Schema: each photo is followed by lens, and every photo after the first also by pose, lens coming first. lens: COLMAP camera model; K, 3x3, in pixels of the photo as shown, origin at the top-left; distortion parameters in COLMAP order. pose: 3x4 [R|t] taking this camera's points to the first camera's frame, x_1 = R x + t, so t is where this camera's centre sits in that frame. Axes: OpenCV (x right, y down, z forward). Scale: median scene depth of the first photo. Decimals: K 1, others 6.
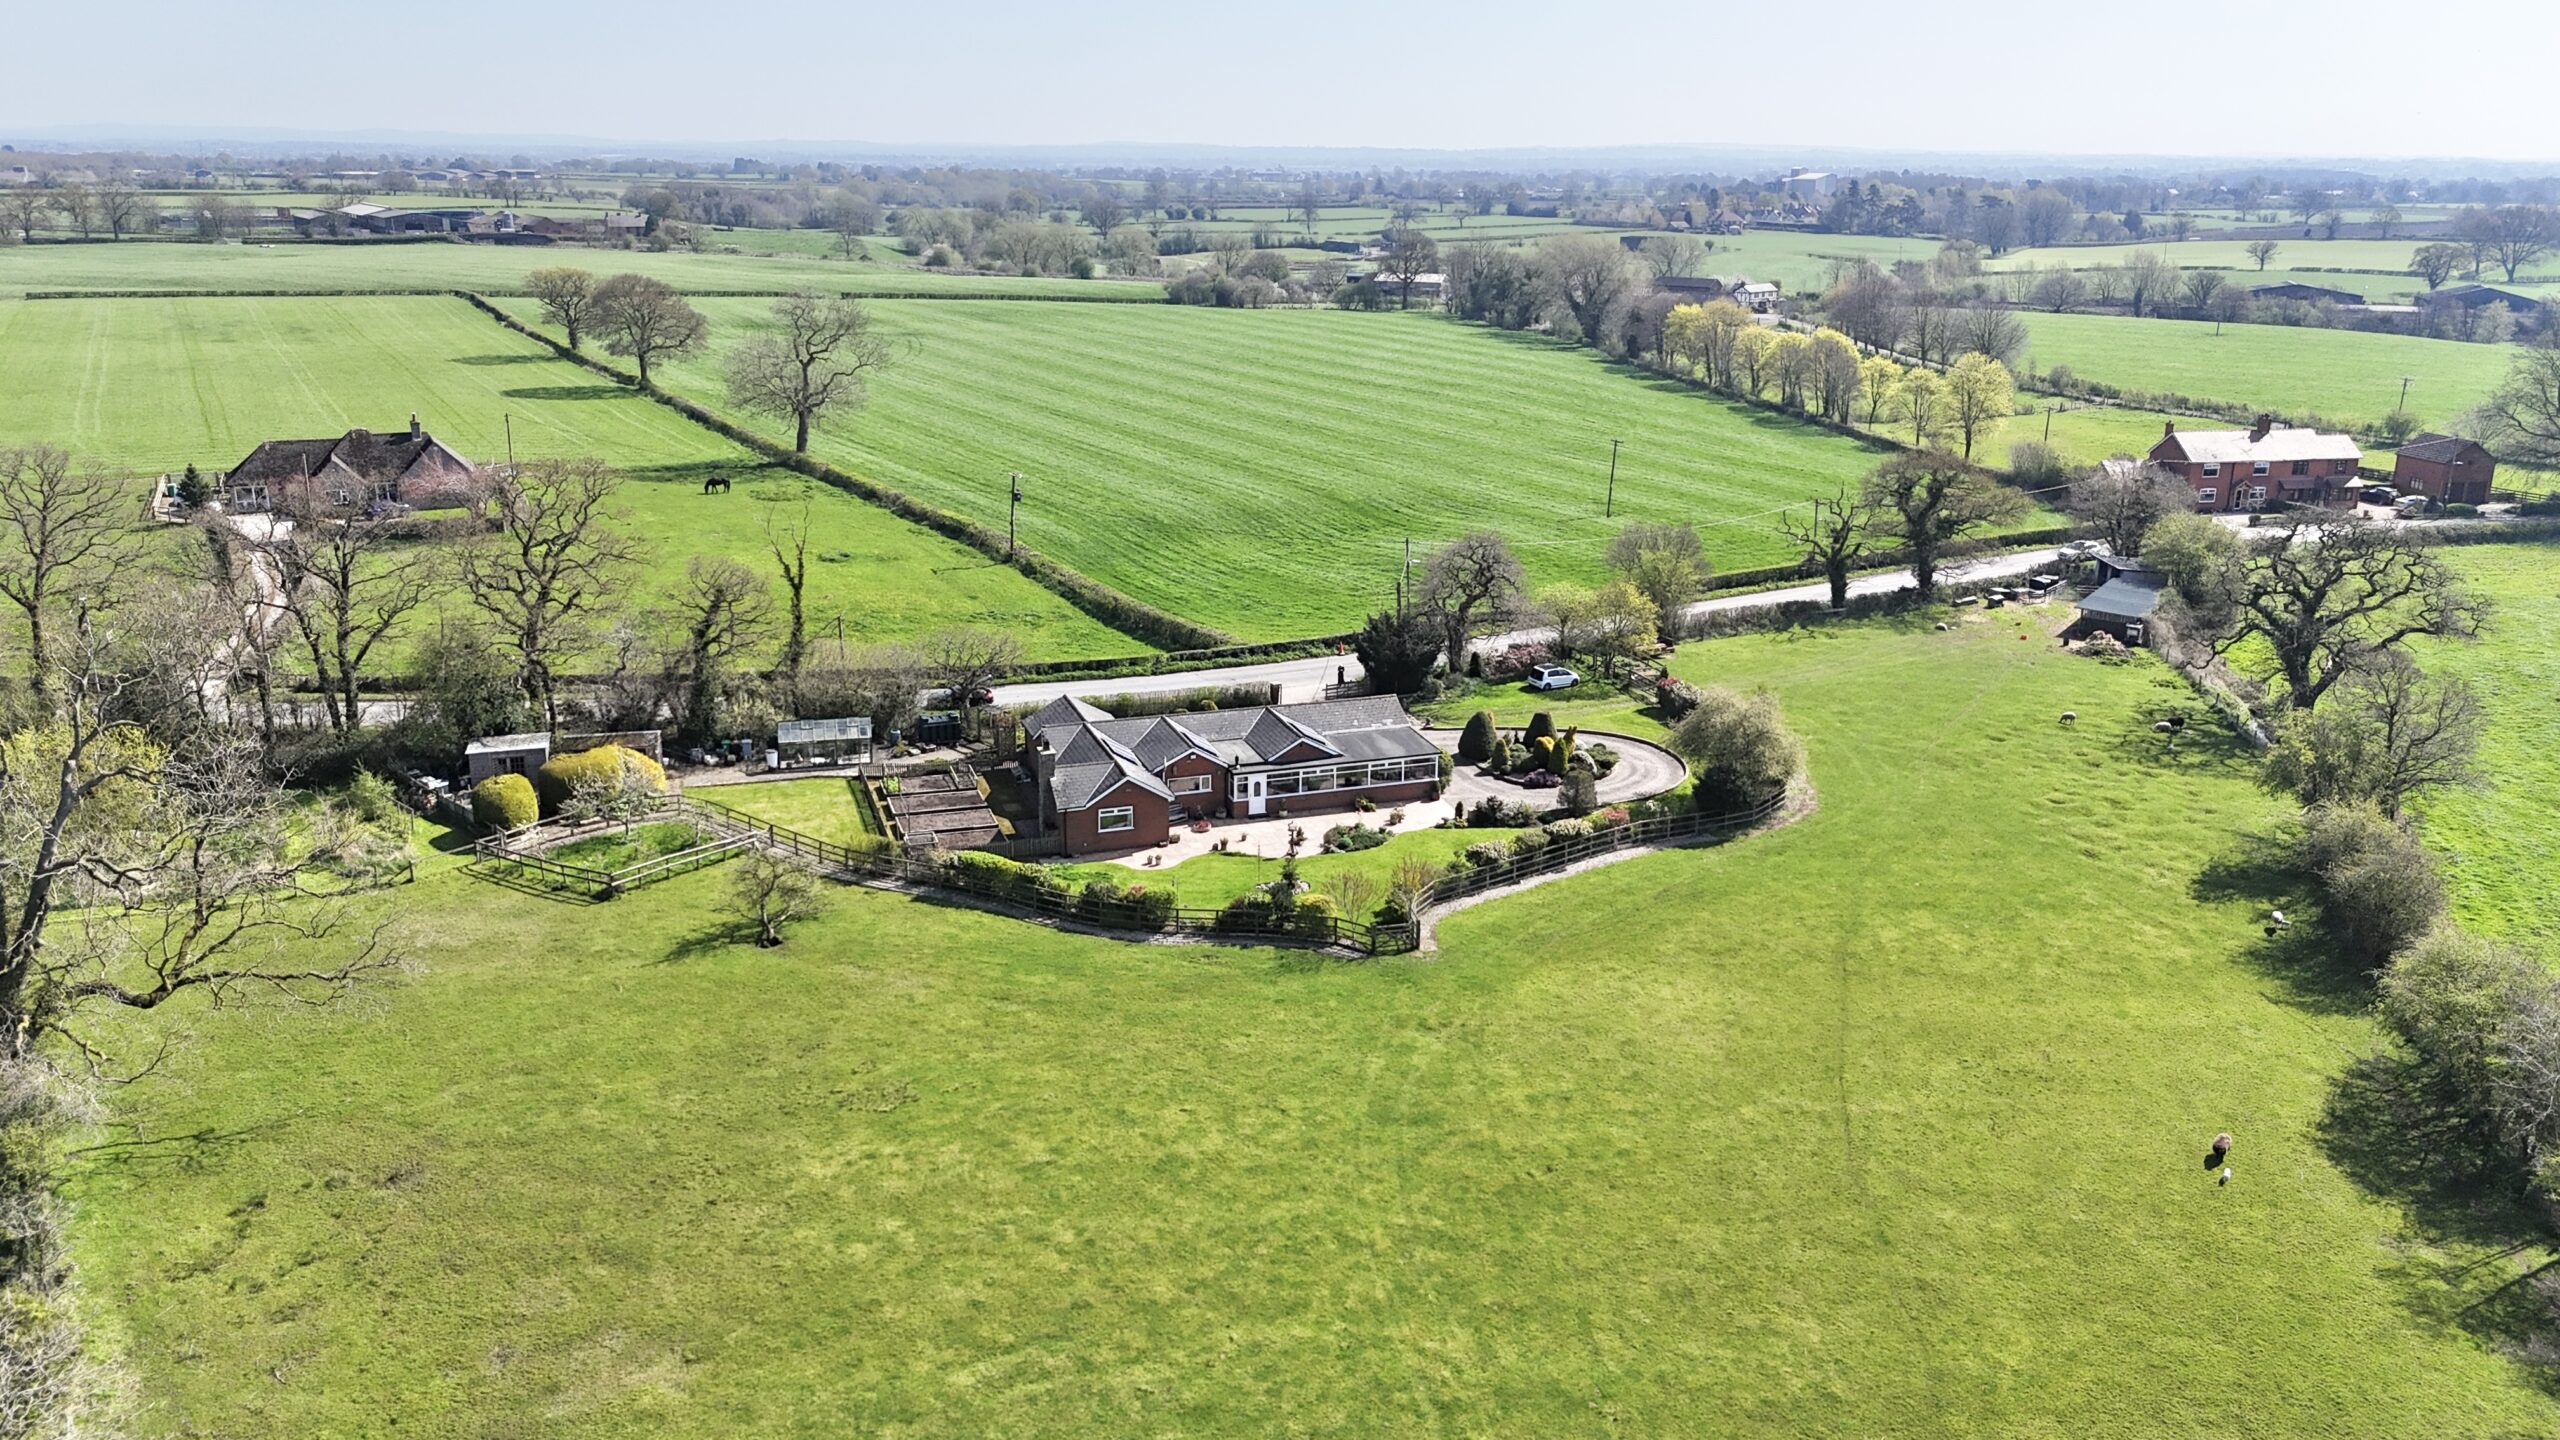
lens RADIAL K [[1859.6, 0, 1282.8], [0, 1859.6, 679.1], [0, 0, 1]] dist [0.113841, -0.181001]
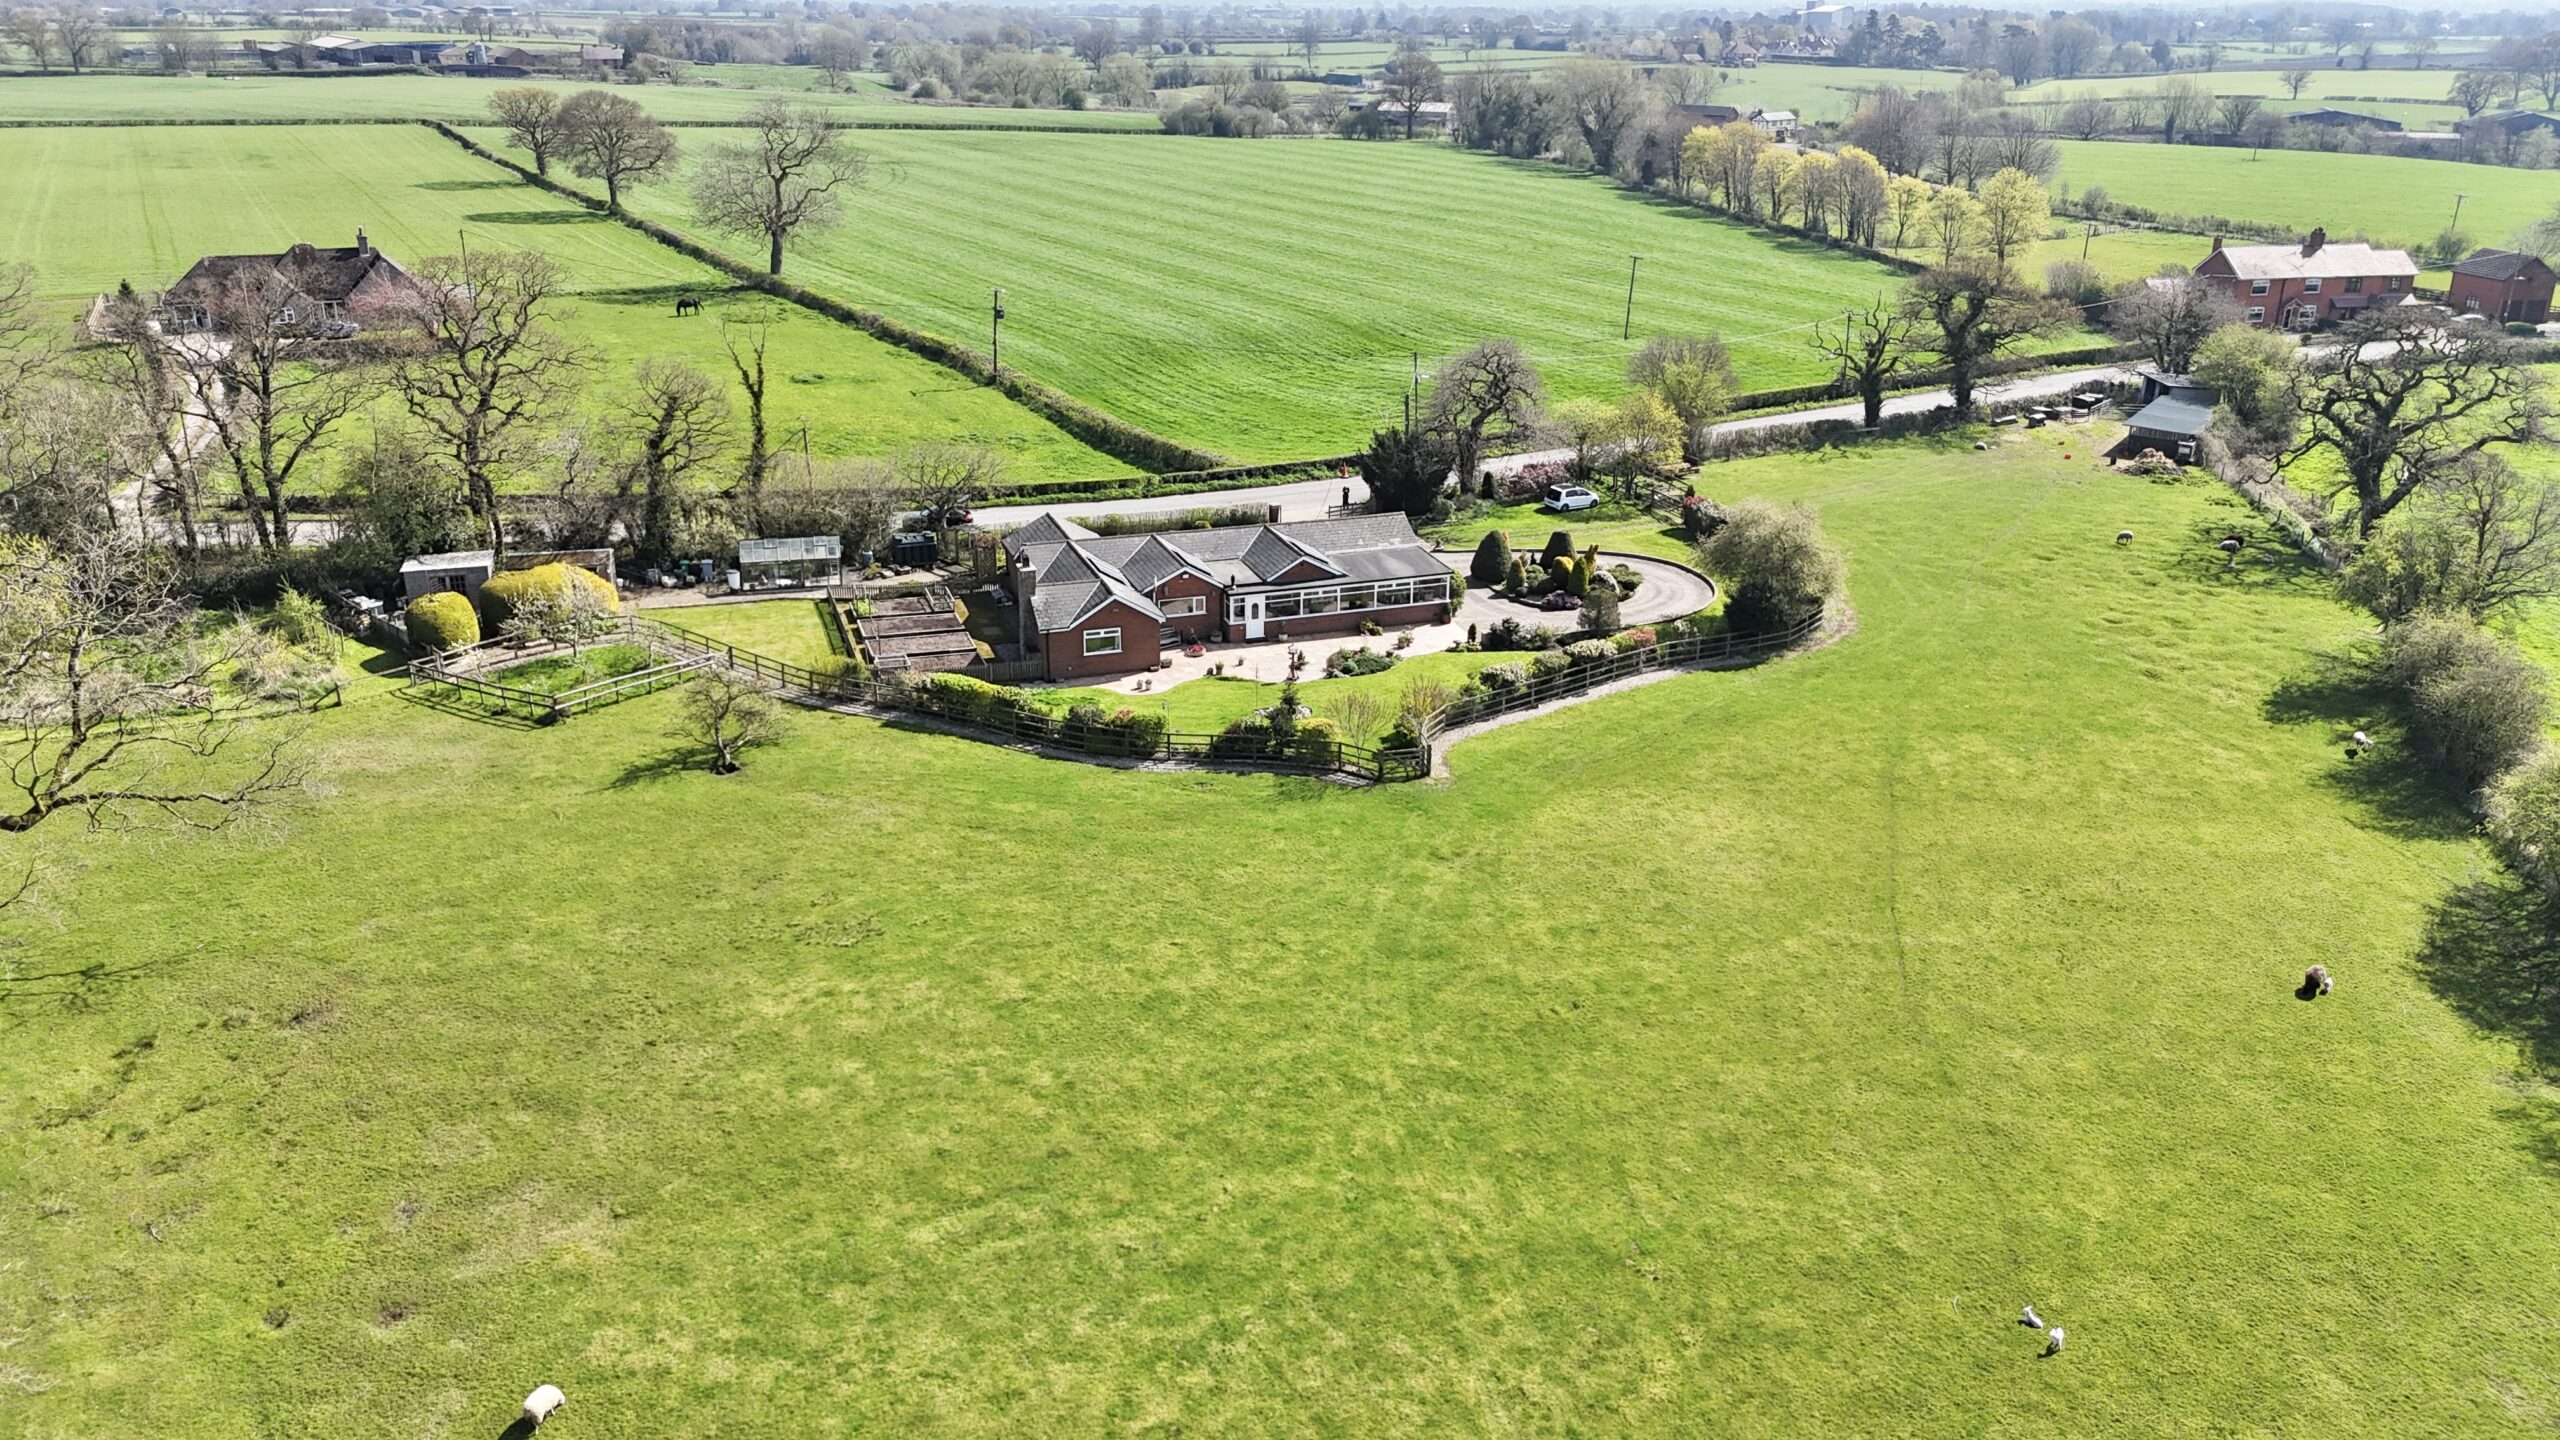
lens RADIAL K [[1859.6, 0, 1282.8], [0, 1859.6, 679.1], [0, 0, 1]] dist [0.113841, -0.181001]
pose [[0.999997, -0.002384, -0.000793, 0.000777], [0.002438, 0.997049, 0.076725, 0.022019], [0.000608, -0.076727, 0.997052, 0.071127]]
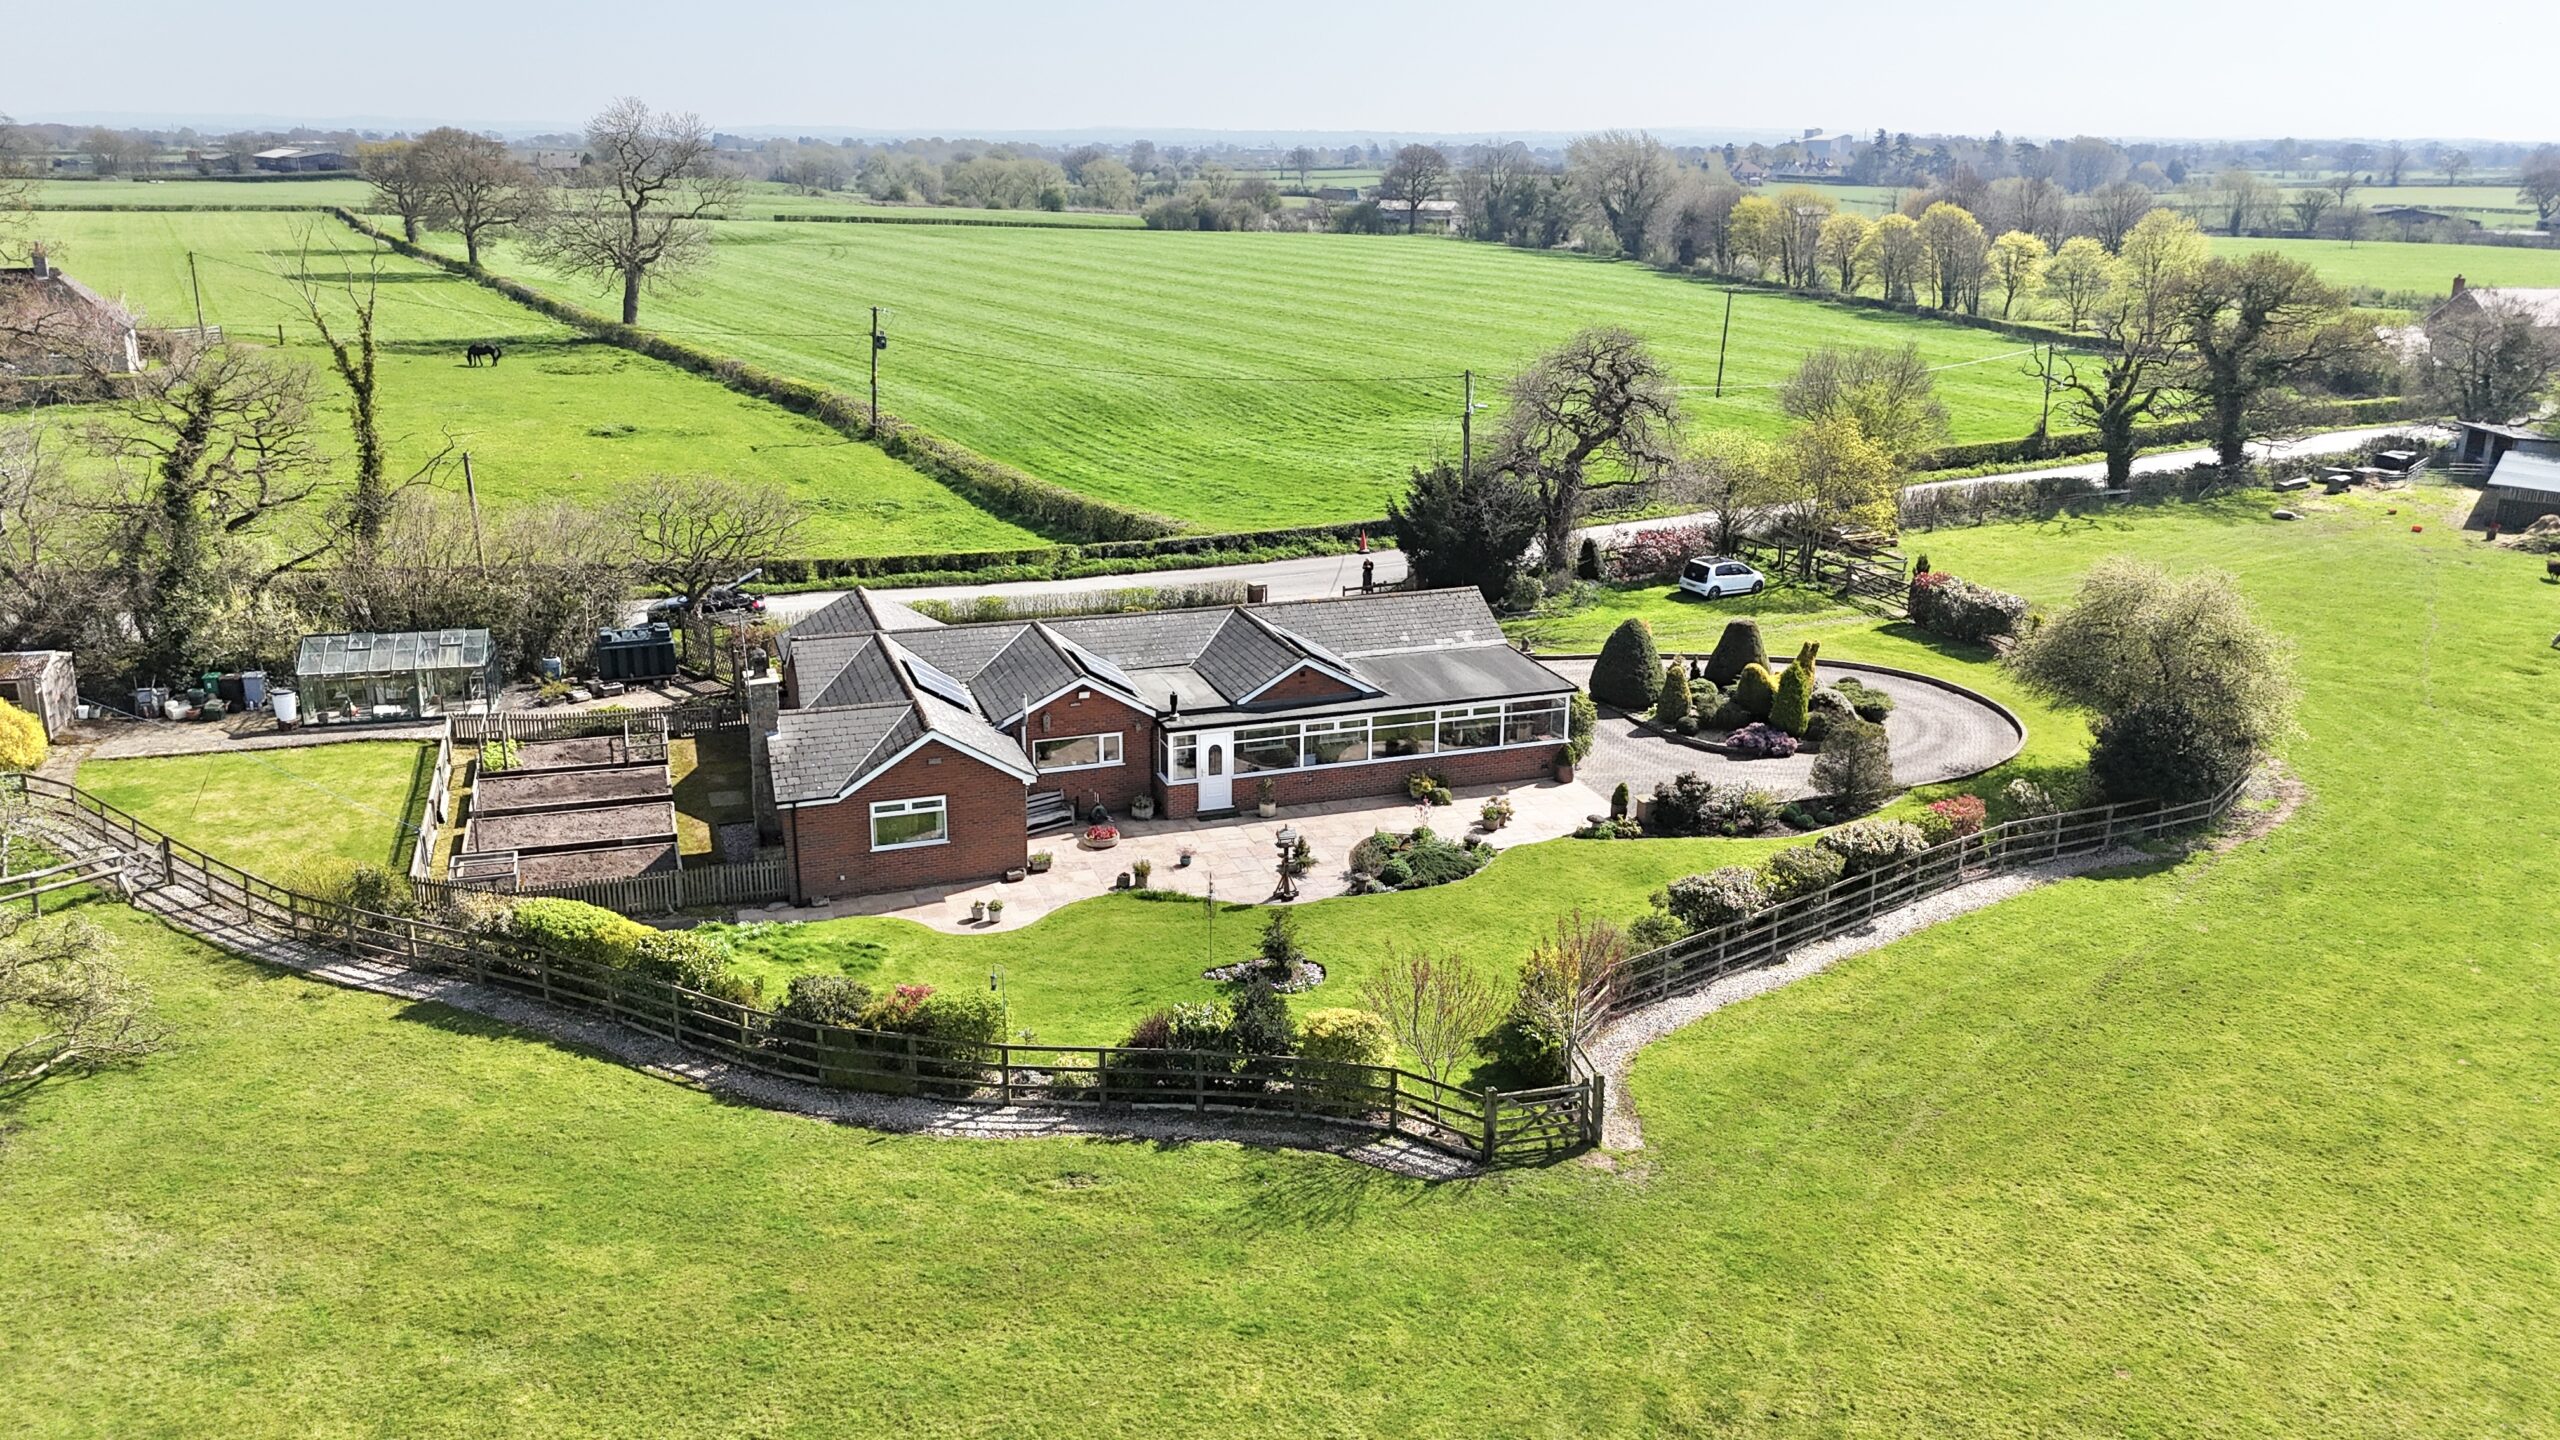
lens RADIAL K [[1871.6, 0, 1281.9], [0, 1871.6, 672.1], [0, 0, 1]] dist [0.069455, -0.066414]
pose [[0.999992, -0.003191, 0.002484, 0.002983], [0.003187, 0.999993, 0.001941, 0.034741], [-0.002490, -0.001933, 0.999995, 0.499581]]
